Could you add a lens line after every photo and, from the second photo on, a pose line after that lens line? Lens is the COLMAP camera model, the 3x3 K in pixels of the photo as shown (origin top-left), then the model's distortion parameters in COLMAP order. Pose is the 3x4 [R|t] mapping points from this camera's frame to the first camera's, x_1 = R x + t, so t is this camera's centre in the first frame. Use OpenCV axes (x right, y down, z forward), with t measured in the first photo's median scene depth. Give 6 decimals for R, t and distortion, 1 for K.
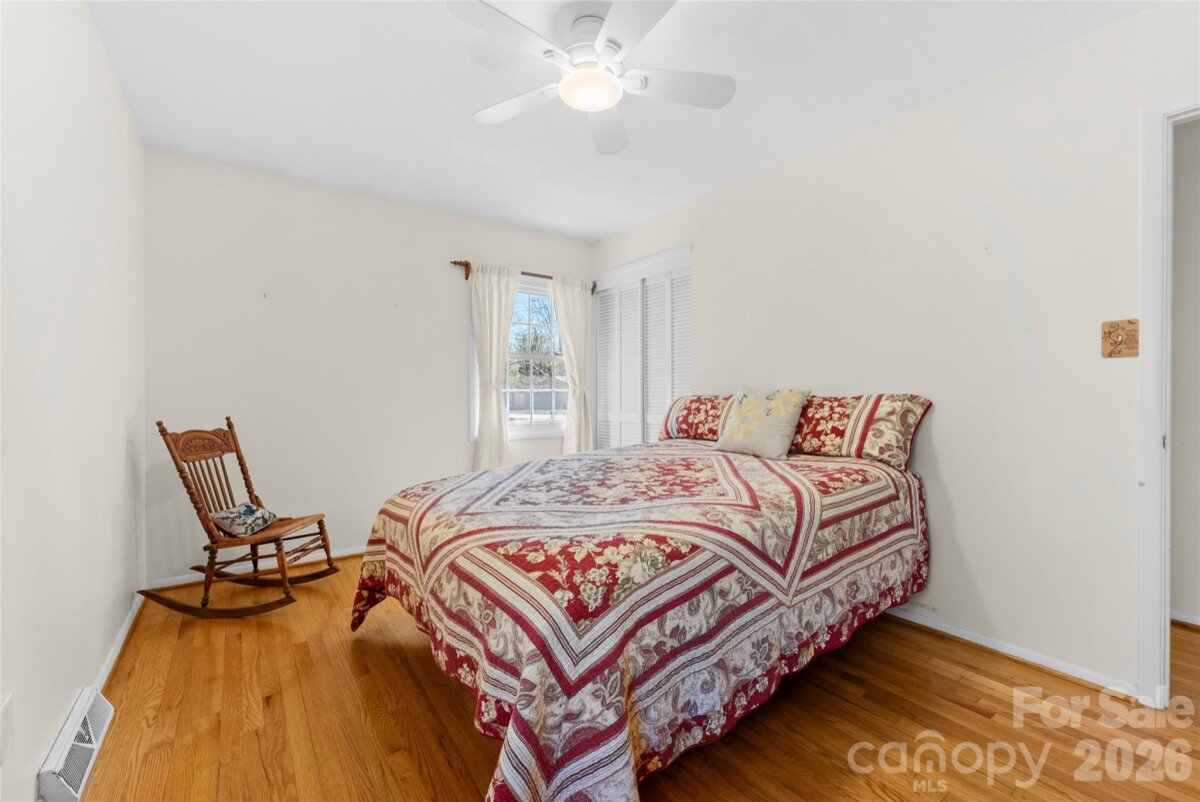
lens RADIAL K [[493.6, 0, 603.8], [0, 493.6, 385.6], [0, 0, 1]] dist [0.000276, -0.000422]
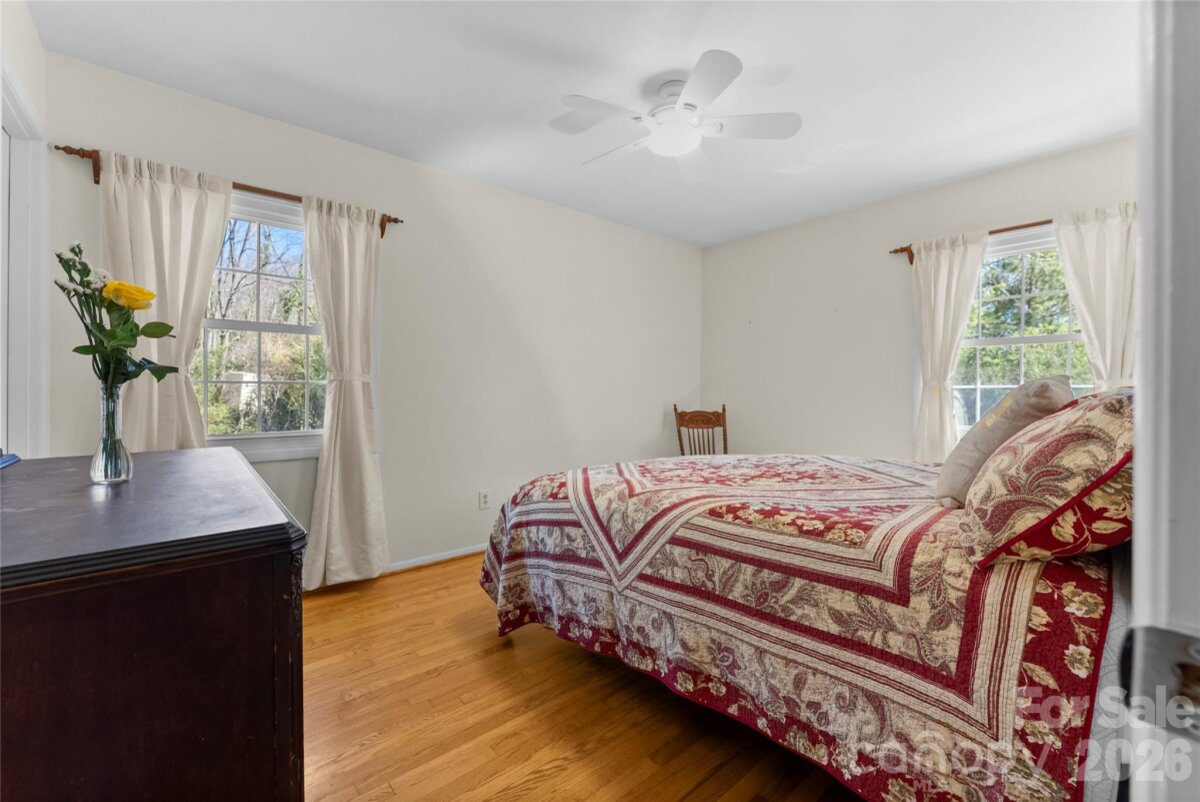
lens RADIAL K [[490.3, 0, 603.2], [0, 490.3, 396.9], [0, 0, 1]] dist [-0.000843, -0.000357]
pose [[0.081386, 0.014707, -0.996574, 1.332144], [0.006684, 0.999861, 0.015302, 0.021581], [0.996660, -0.007907, 0.081277, 0.848919]]
